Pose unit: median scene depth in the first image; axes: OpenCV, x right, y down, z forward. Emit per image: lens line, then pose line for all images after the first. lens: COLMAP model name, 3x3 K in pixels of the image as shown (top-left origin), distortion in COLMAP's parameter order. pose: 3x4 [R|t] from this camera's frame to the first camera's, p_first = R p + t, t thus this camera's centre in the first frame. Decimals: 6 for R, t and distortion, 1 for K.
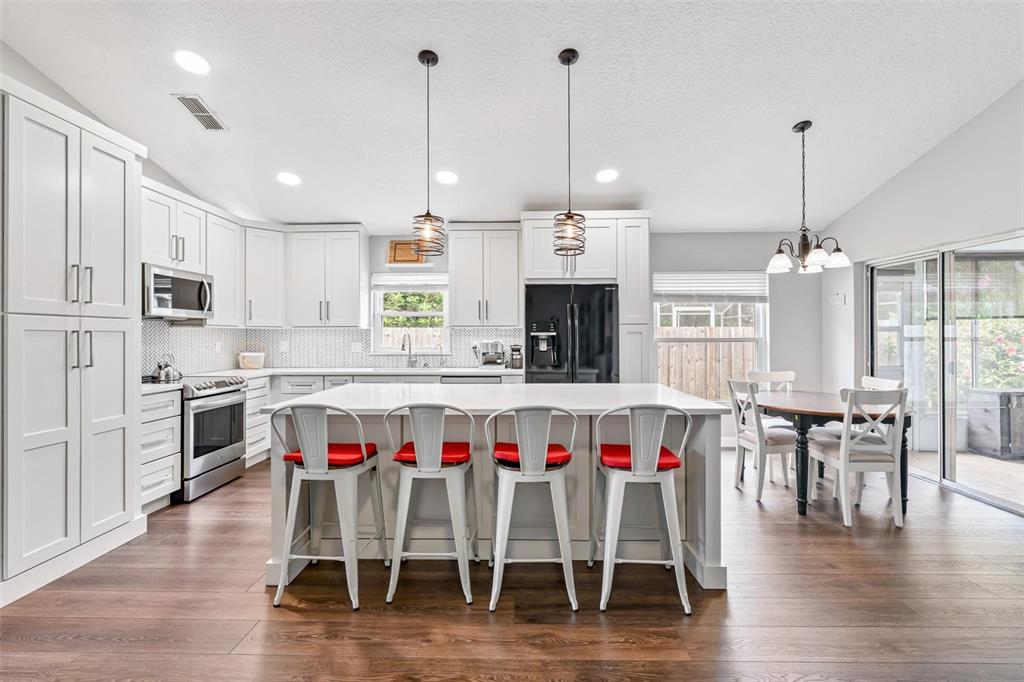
lens RADIAL K [[480.3, 0, 509.2], [0, 480.3, 334.5], [0, 0, 1]] dist [-0.003817, 0.000049]
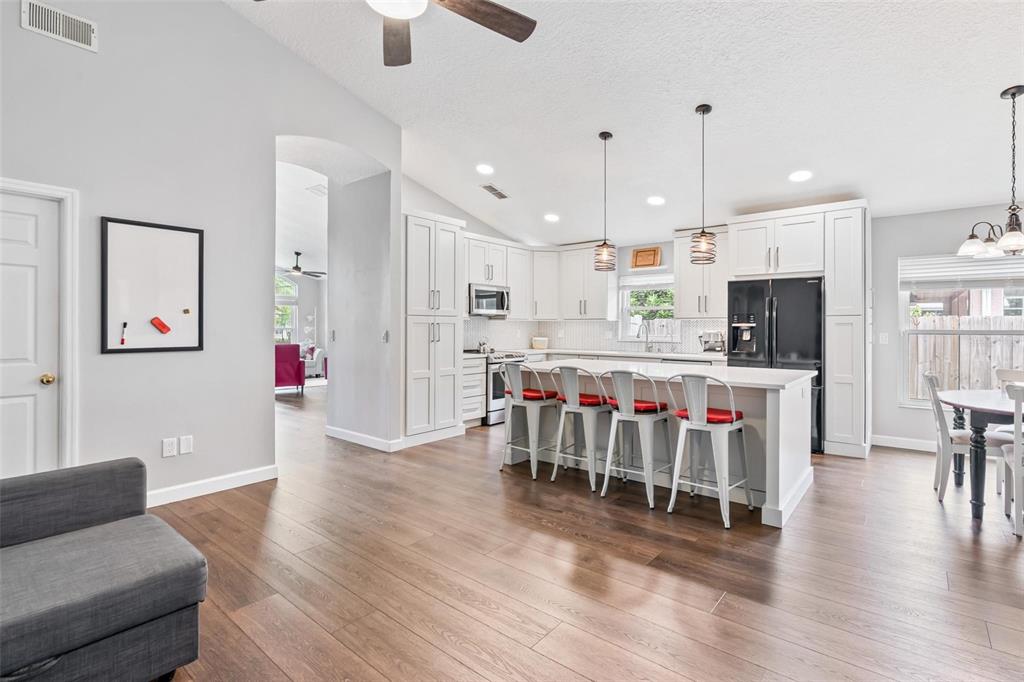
lens RADIAL K [[491.0, 0, 515.4], [0, 491.0, 324.6], [0, 0, 1]] dist [-0.001869, -0.000042]
pose [[0.787141, 0.001462, -0.616772, 0.383091], [-0.001736, 0.999998, 0.000154, -0.001467], [0.616771, 0.000949, 0.787142, -0.245125]]
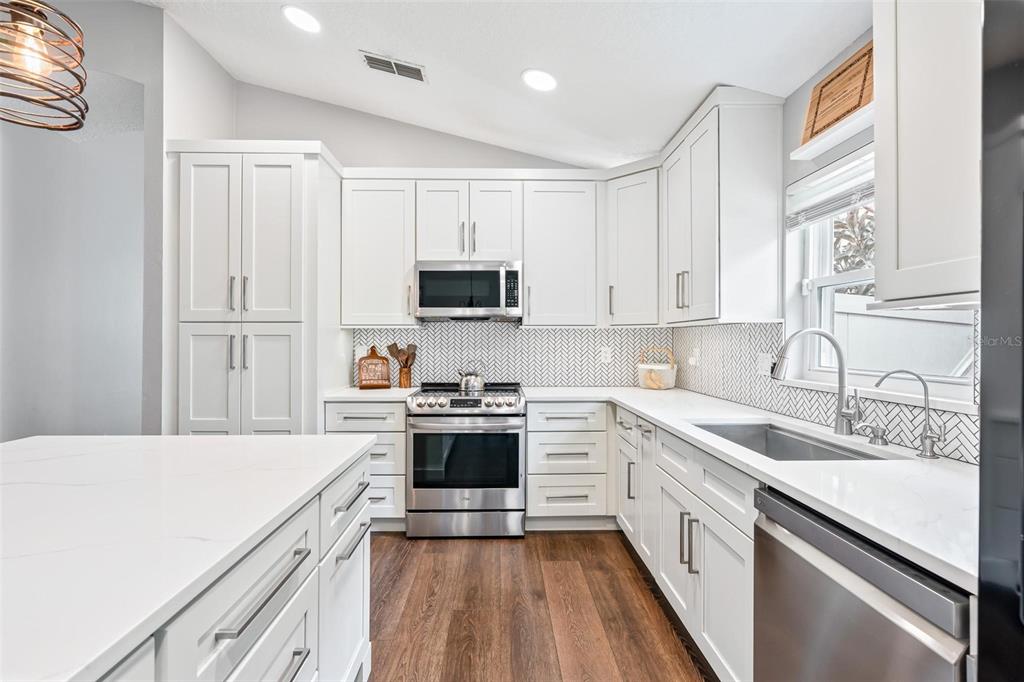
lens RADIAL K [[480.3, 0, 509.2], [0, 480.3, 334.5], [0, 0, 1]] dist [-0.003817, 0.000049]
pose [[0.046833, -0.010519, -0.998847, 0.149297], [0.004509, 0.999937, -0.010319, 0.003221], [0.998893, -0.004020, 0.046878, 0.953924]]
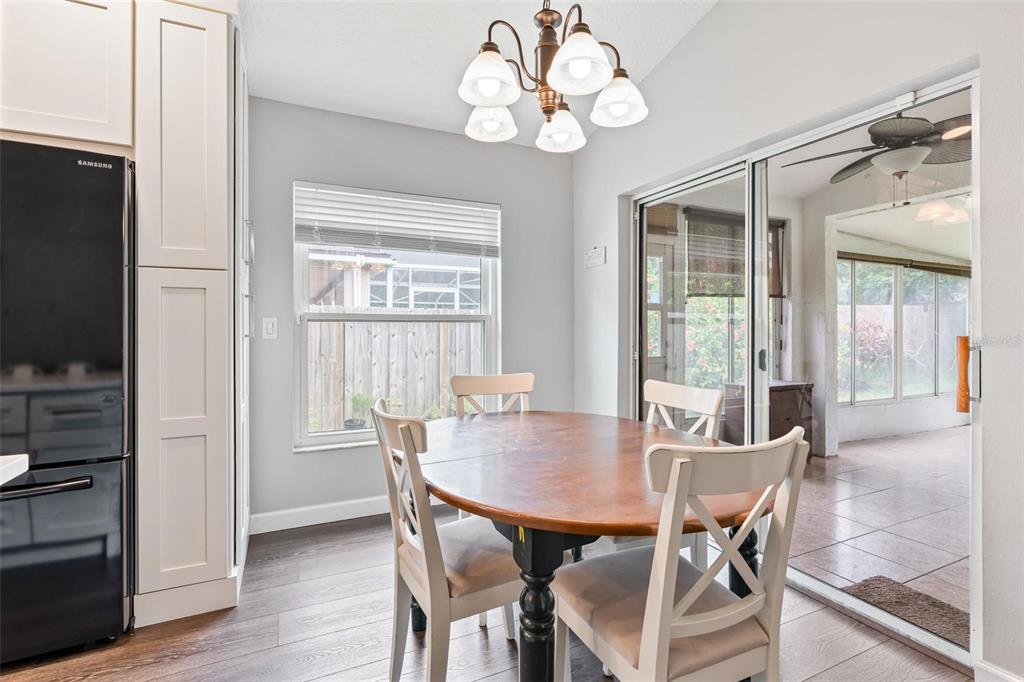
lens RADIAL K [[480.3, 0, 509.2], [0, 480.3, 334.5], [0, 0, 1]] dist [-0.003817, 0.000049]
pose [[0.895633, -0.000301, 0.444793, 0.353773], [-0.005226, 0.999924, 0.011201, 0.030839], [-0.444762, -0.012357, 0.895563, 0.566921]]
